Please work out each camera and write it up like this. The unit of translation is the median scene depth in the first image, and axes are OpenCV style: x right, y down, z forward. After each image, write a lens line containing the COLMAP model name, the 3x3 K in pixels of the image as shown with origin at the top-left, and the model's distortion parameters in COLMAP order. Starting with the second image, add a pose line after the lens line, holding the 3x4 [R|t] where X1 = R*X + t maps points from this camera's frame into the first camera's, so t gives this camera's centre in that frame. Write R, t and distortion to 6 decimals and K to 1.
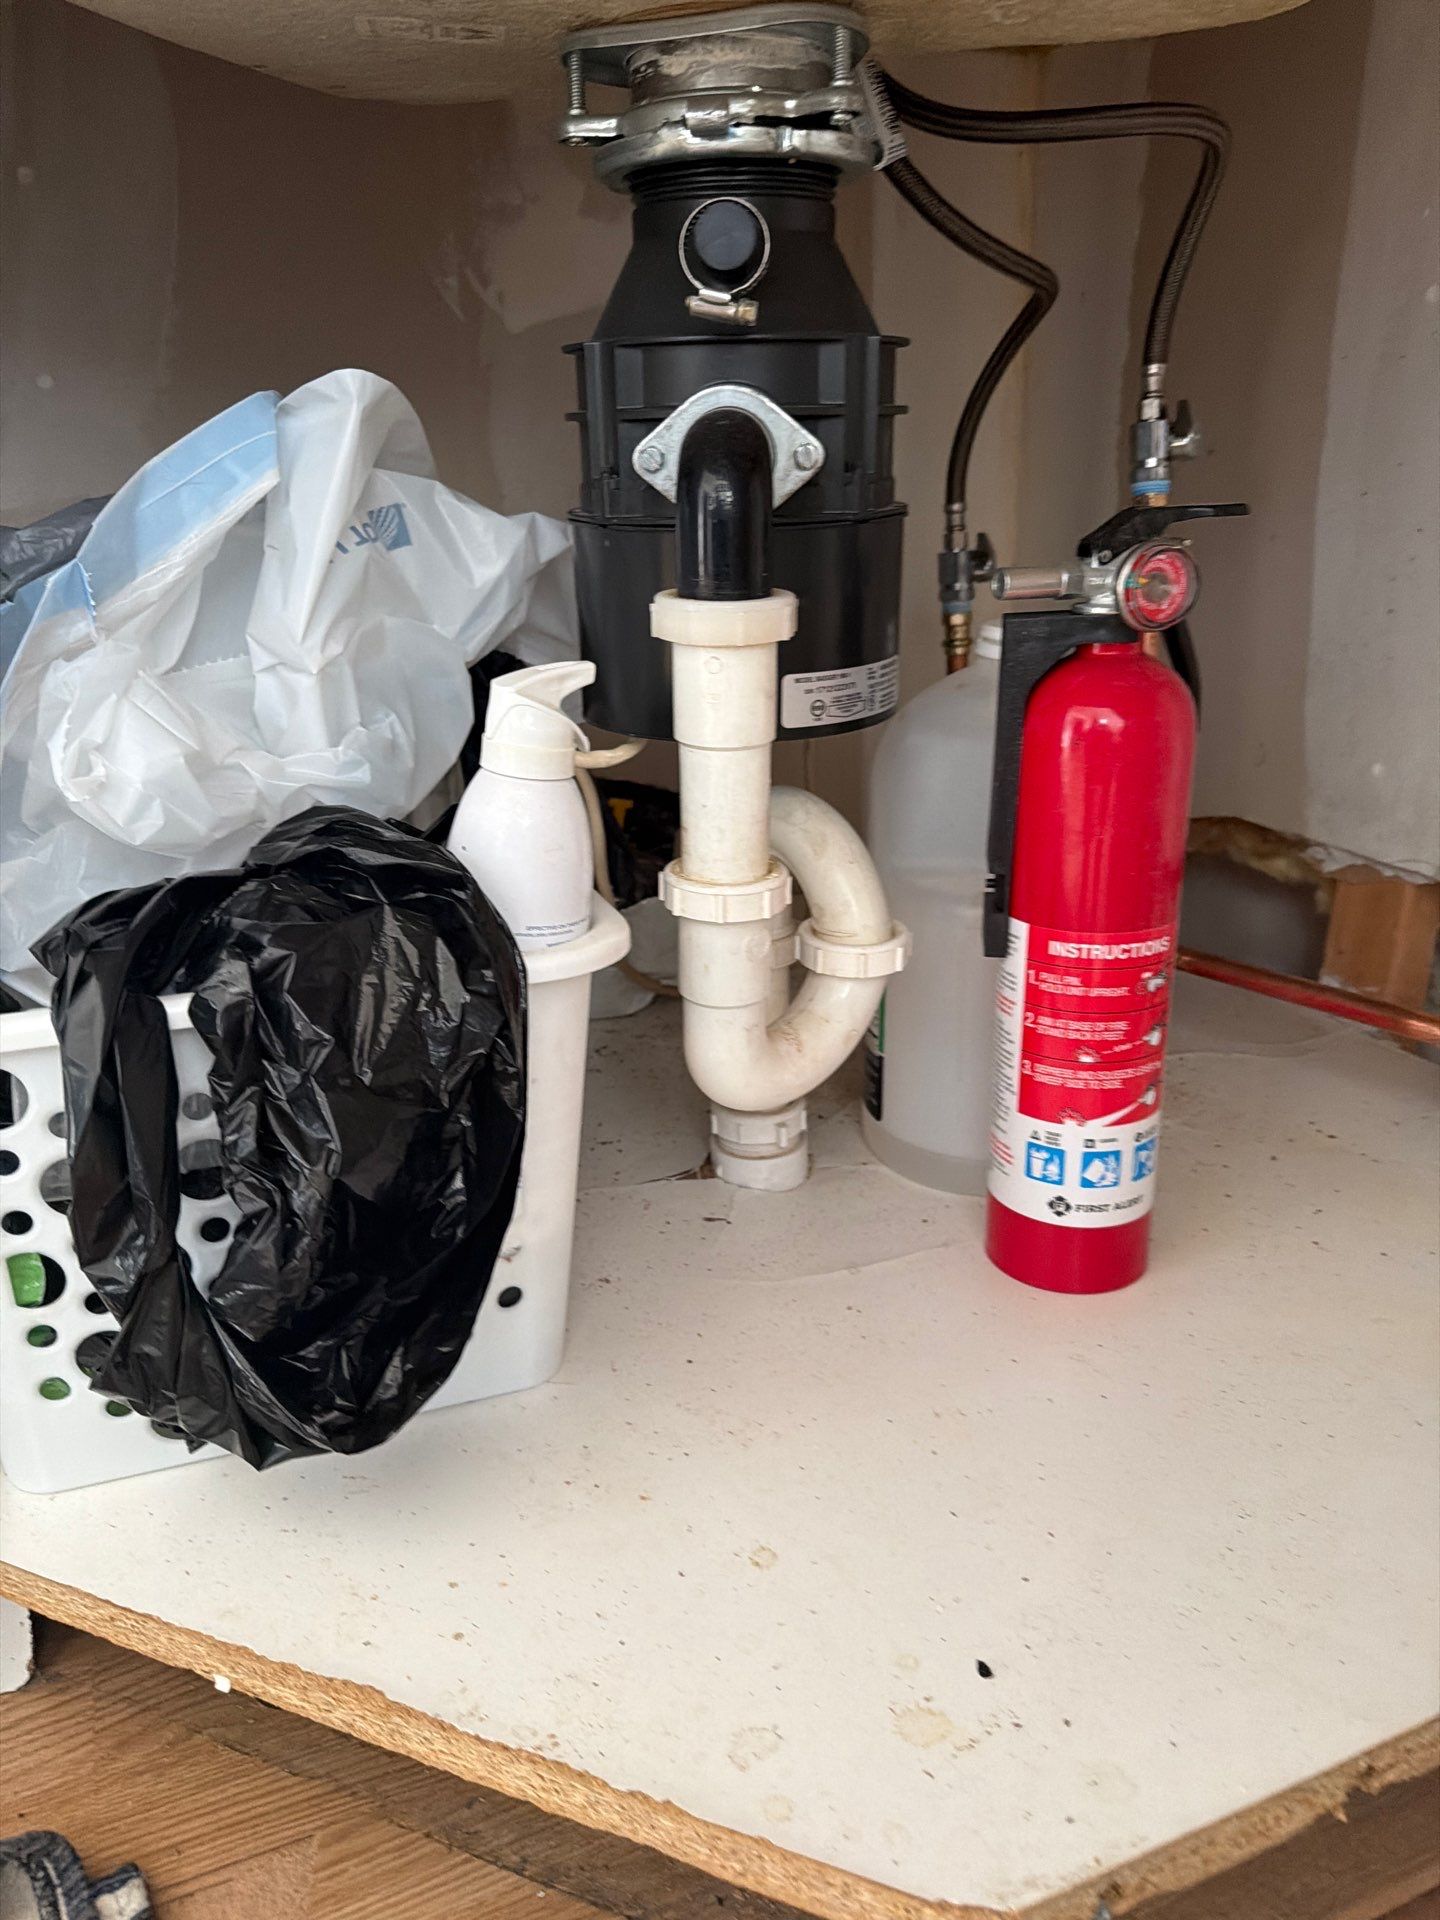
lens RADIAL K [[1351.3, 0, 689.0], [0, 1351.3, 968.8], [0, 0, 1]] dist [0.176487, -0.402701]
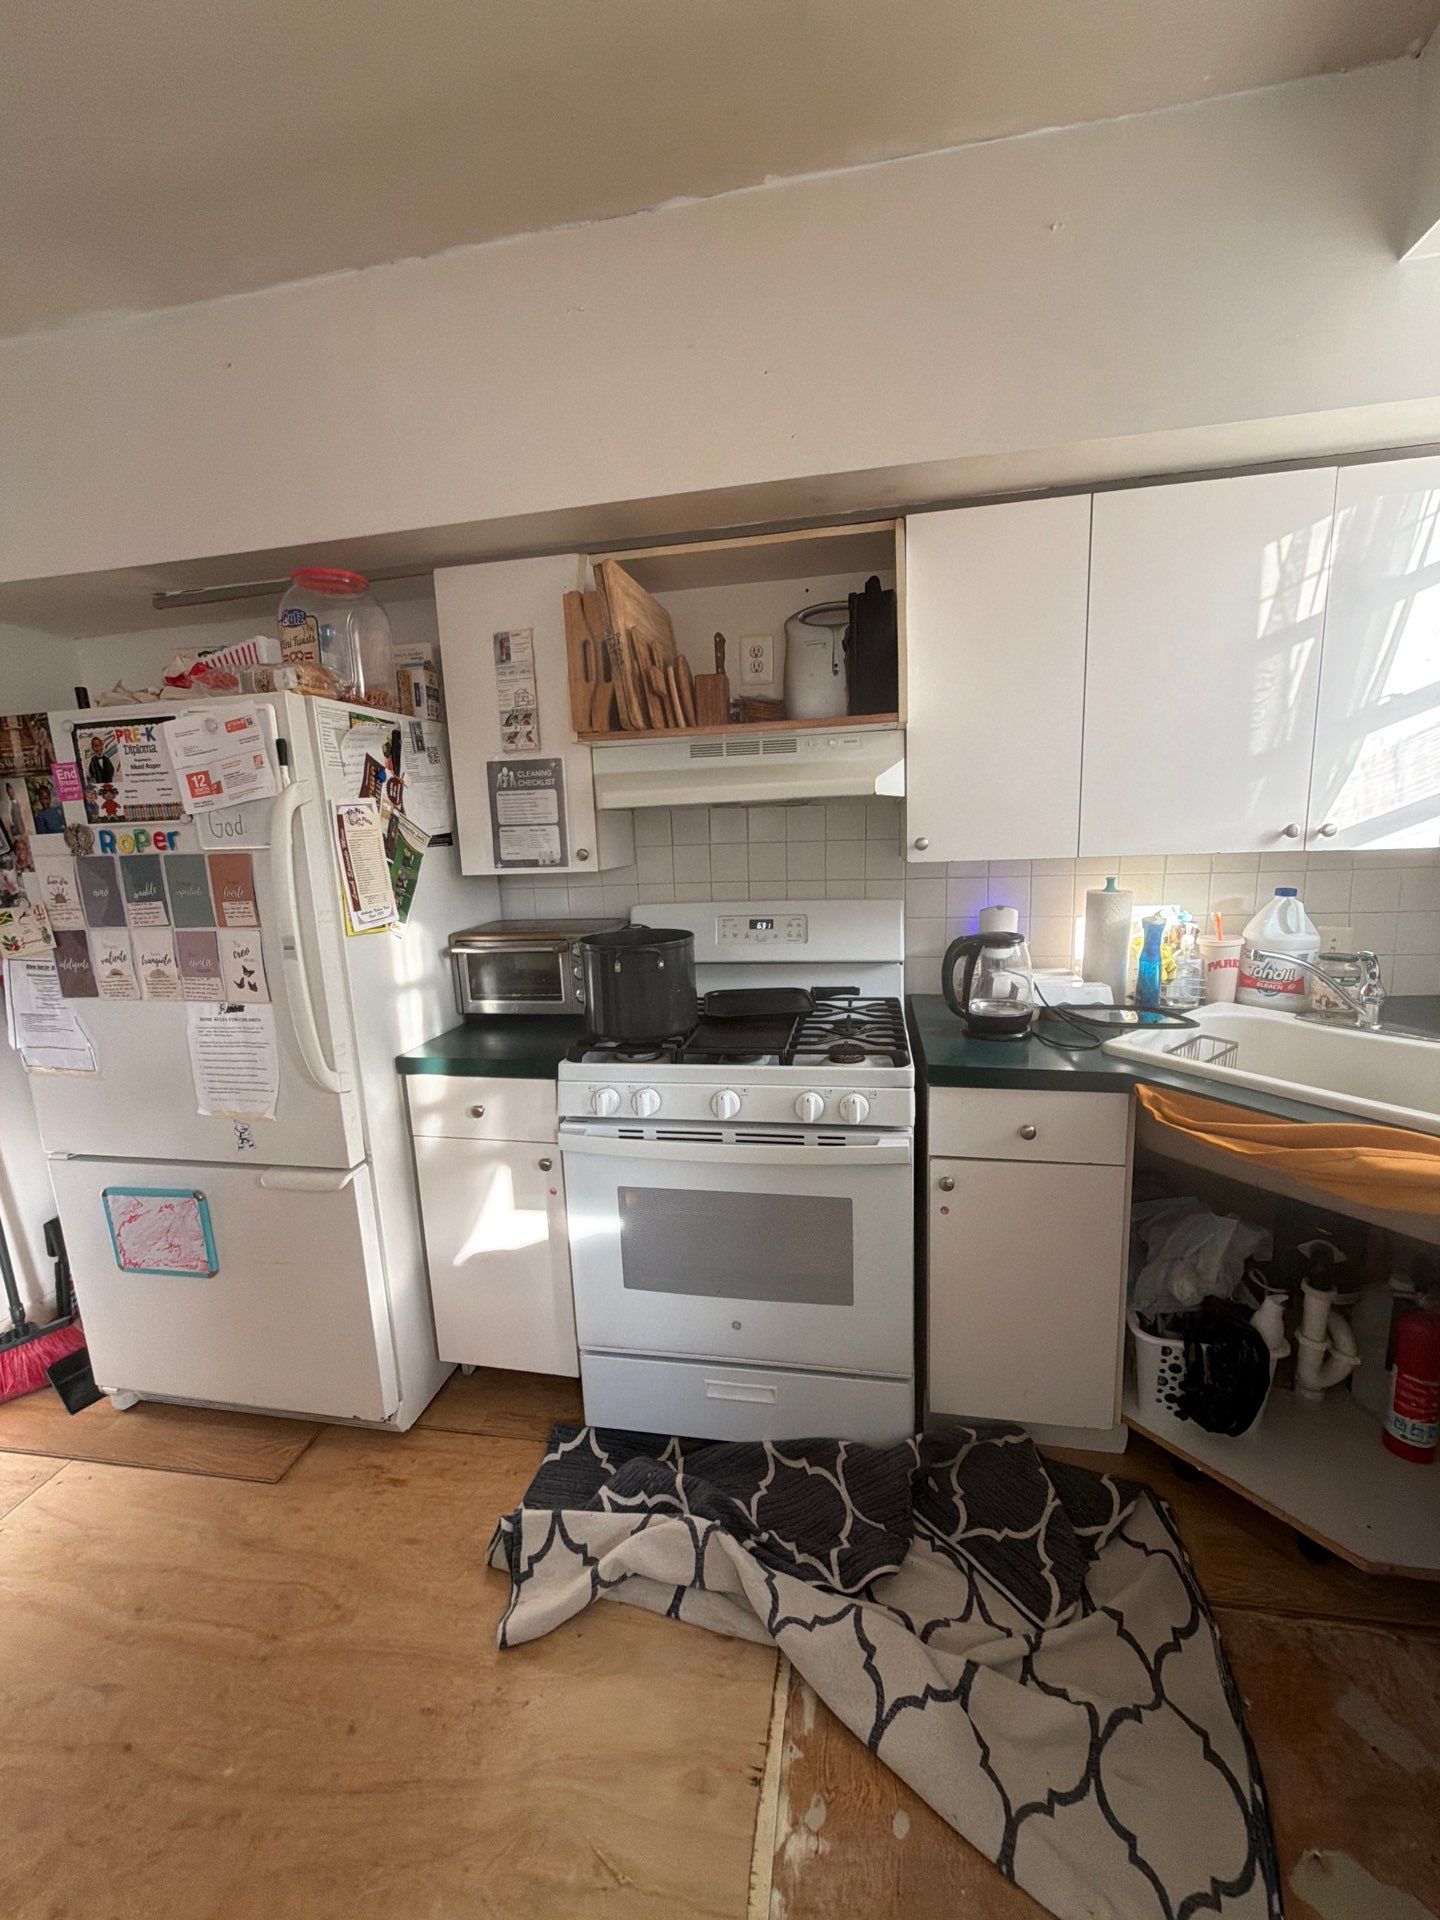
lens RADIAL K [[765.4, 0, 723.7], [0, 765.4, 958.1], [0, 0, 1]] dist [-0.000828, -0.000061]
pose [[0.845360, 0.080141, -0.528151, -0.370507], [-0.168082, 0.978371, -0.120576, -0.630593], [0.507065, 0.190703, 0.840546, -2.302348]]
